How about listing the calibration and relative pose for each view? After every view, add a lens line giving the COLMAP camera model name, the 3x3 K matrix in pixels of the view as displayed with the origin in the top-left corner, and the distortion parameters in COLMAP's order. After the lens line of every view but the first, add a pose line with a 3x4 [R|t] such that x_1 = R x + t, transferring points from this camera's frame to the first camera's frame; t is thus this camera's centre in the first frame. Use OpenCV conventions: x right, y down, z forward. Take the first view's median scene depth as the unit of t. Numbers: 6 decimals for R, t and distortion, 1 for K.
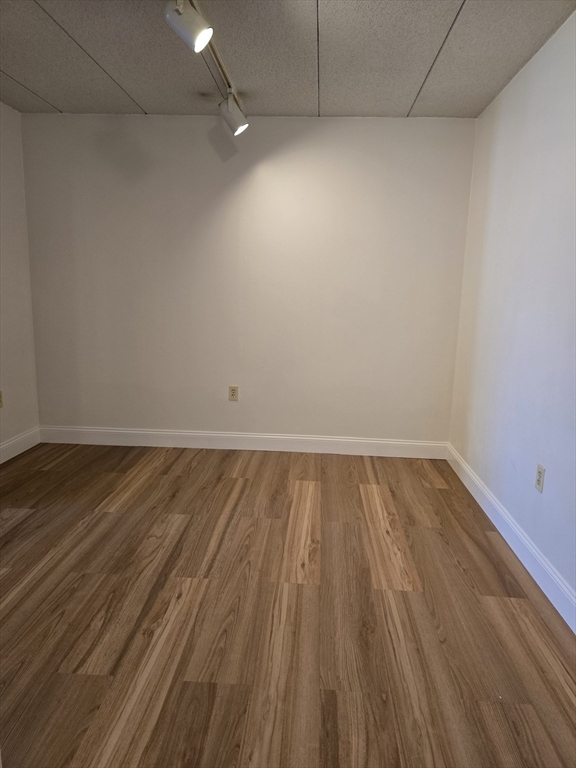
lens RADIAL K [[513.4, 0, 288.0], [0, 513.4, 384.0], [0, 0, 1]] dist [0.027916, -0.040094]
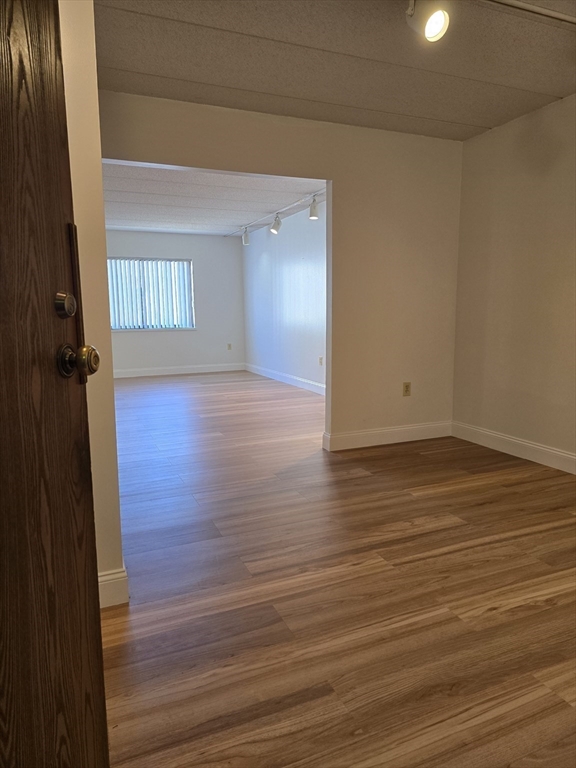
lens RADIAL K [[513.4, 0, 288.0], [0, 513.4, 384.0], [0, 0, 1]] dist [0.027916, -0.040094]
pose [[0.448519, 0.102571, -0.887868, 0.543044], [-0.141673, 0.988993, 0.042685, 0.012027], [0.882474, 0.106642, 0.458113, 0.291236]]
